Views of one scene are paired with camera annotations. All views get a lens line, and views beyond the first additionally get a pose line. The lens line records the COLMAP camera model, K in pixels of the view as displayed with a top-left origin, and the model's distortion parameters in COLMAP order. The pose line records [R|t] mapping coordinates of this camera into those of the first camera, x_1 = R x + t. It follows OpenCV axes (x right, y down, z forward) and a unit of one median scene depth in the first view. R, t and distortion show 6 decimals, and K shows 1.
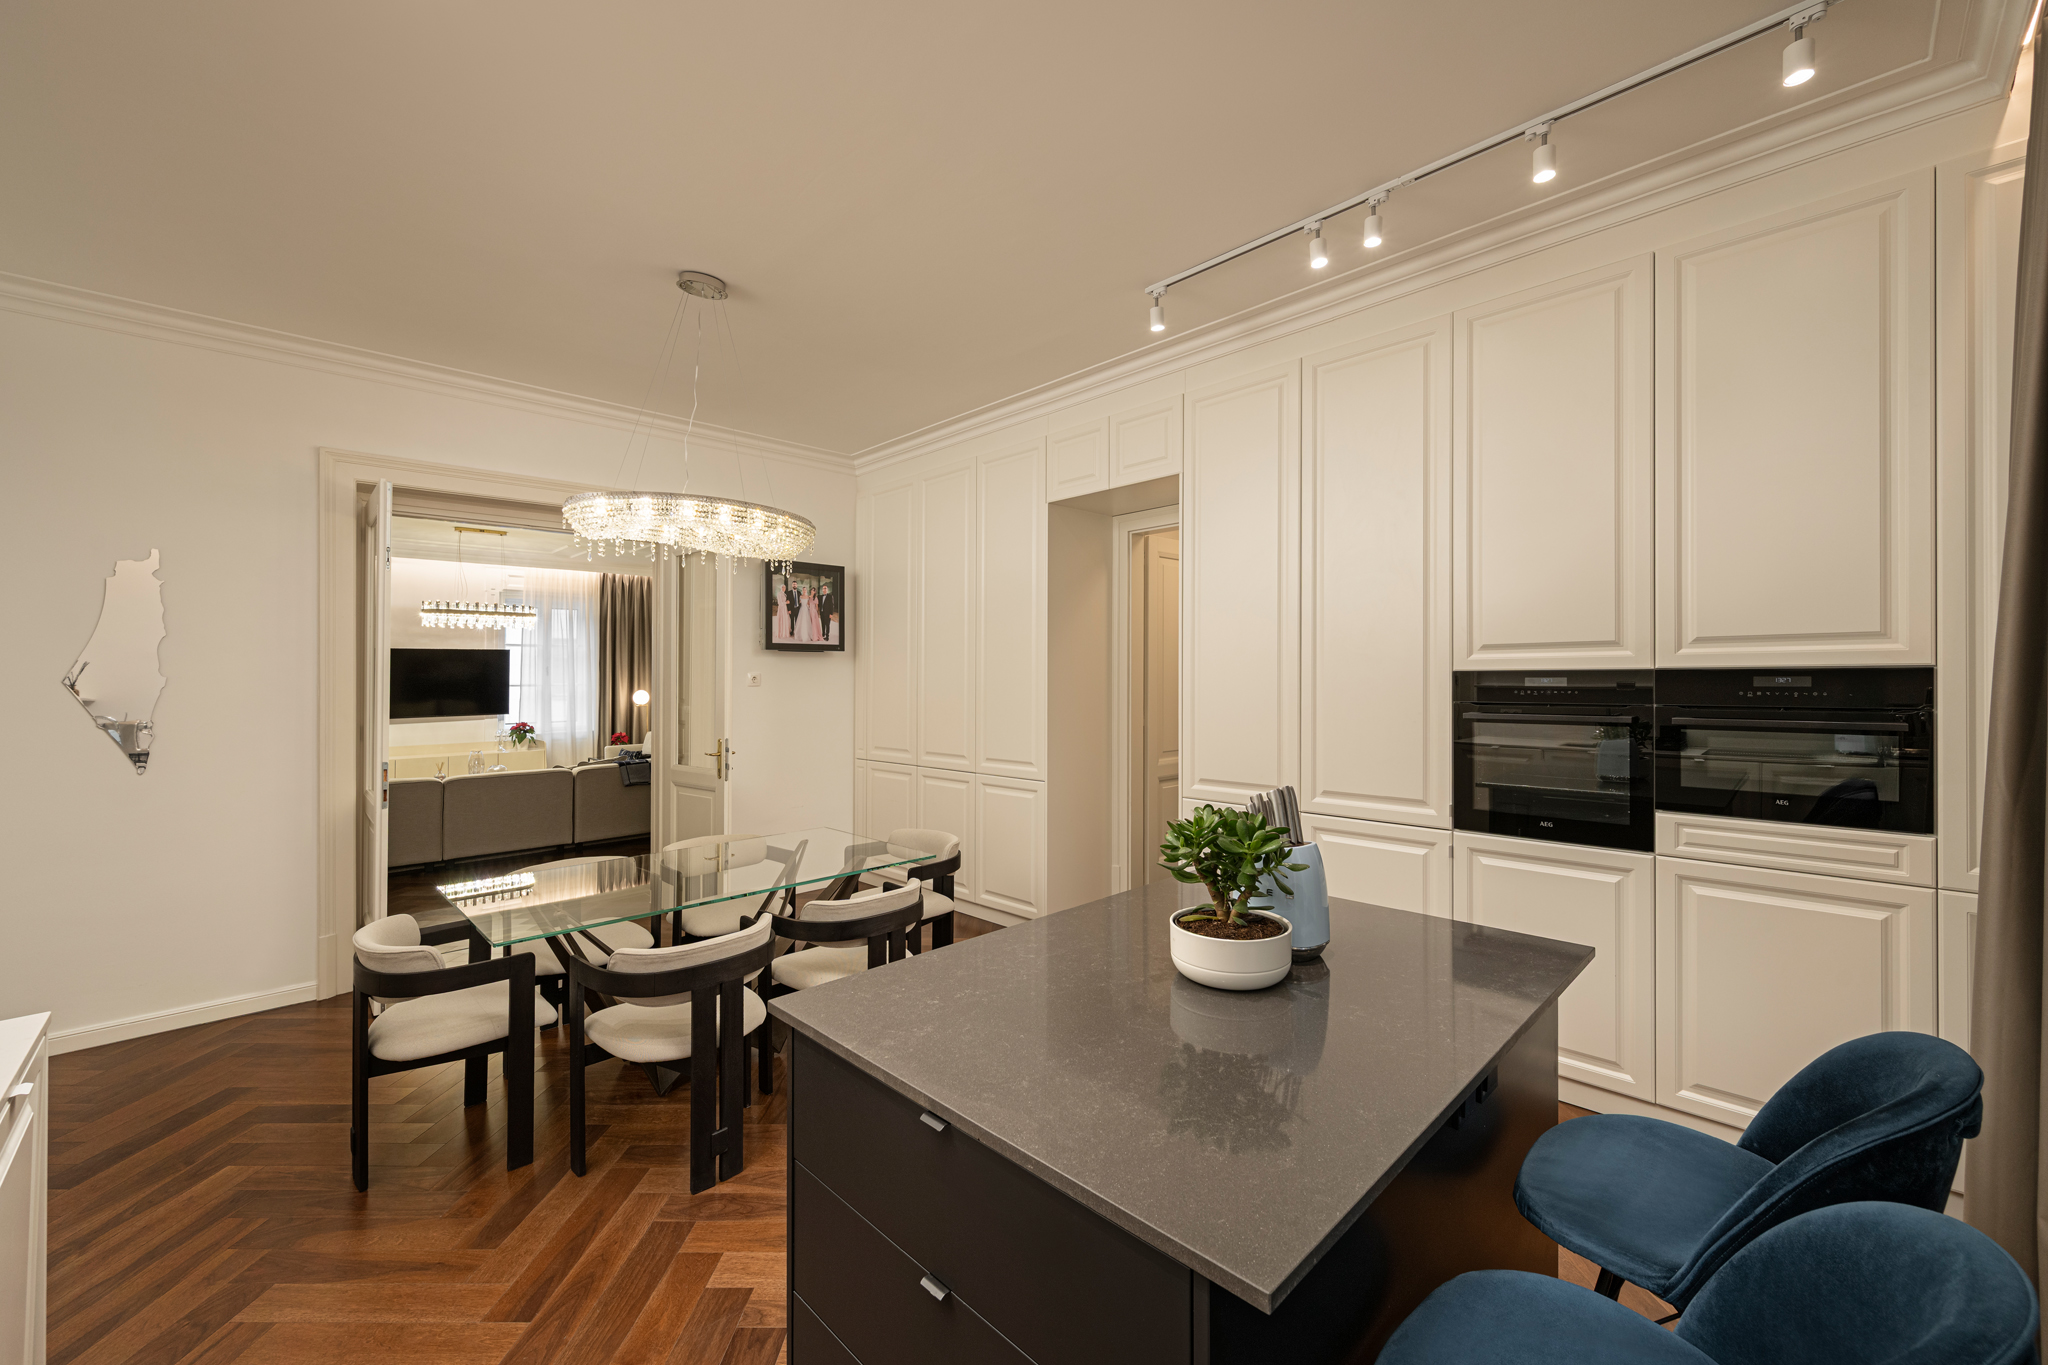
lens RADIAL K [[807.5, 0, 1008.5], [0, 807.5, 670.2], [0, 0, 1]] dist [-0.000840, -0.000160]
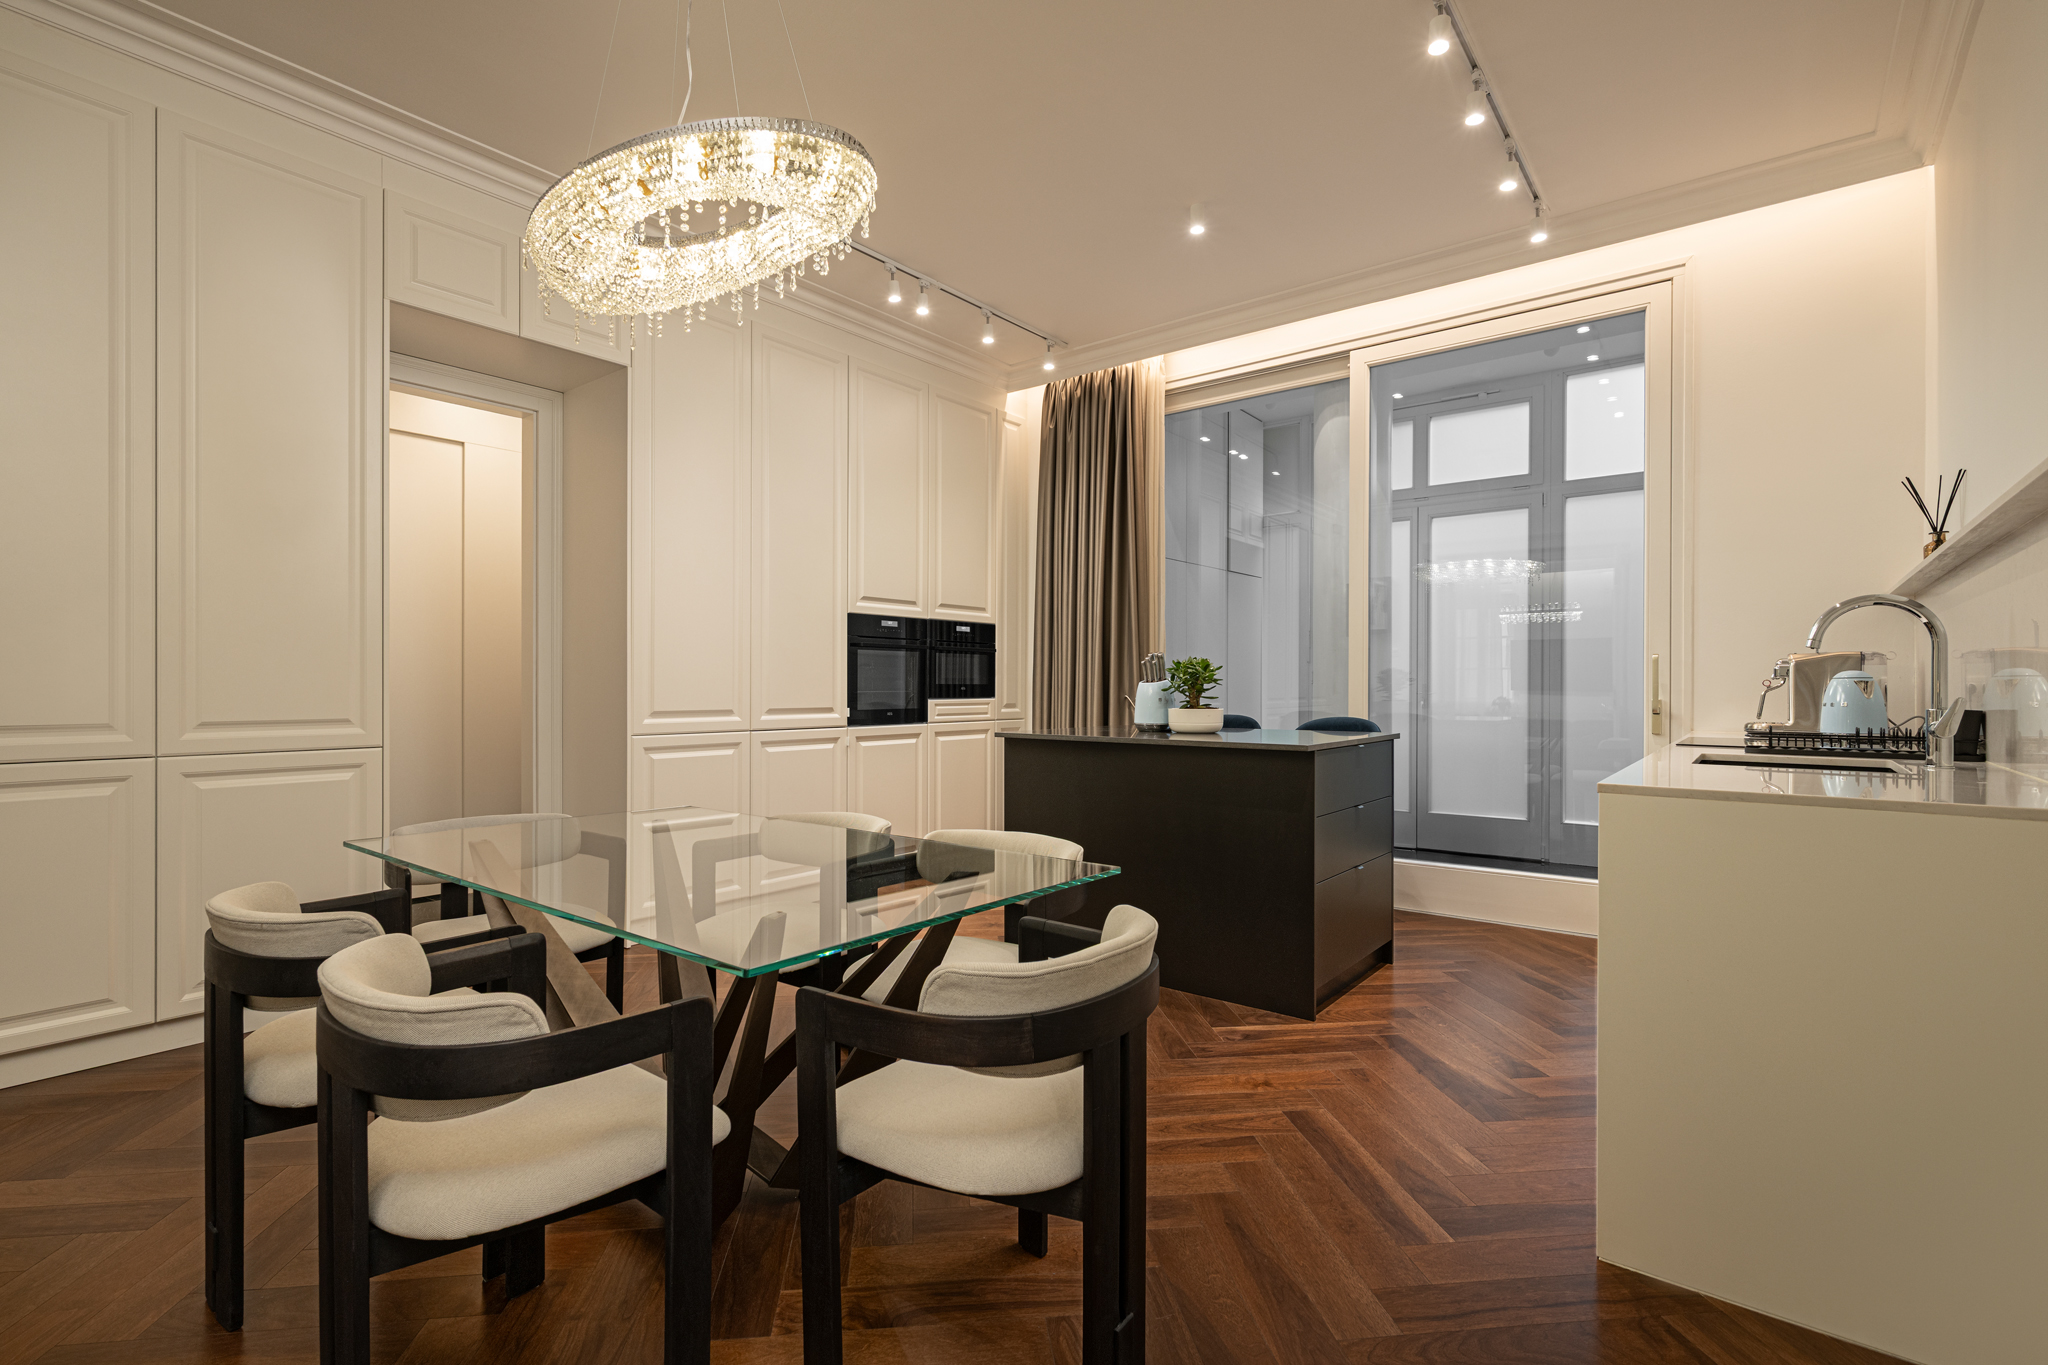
lens RADIAL K [[956.4, 0, 1015.4], [0, 956.4, 687.7], [0, 0, 1]] dist [0.018054, -0.001811]
pose [[-0.123274, 0.007192, 0.992347, -1.291787], [-0.008352, 0.999931, -0.008285, 0.161871], [-0.992337, -0.009309, -0.123206, 1.048801]]
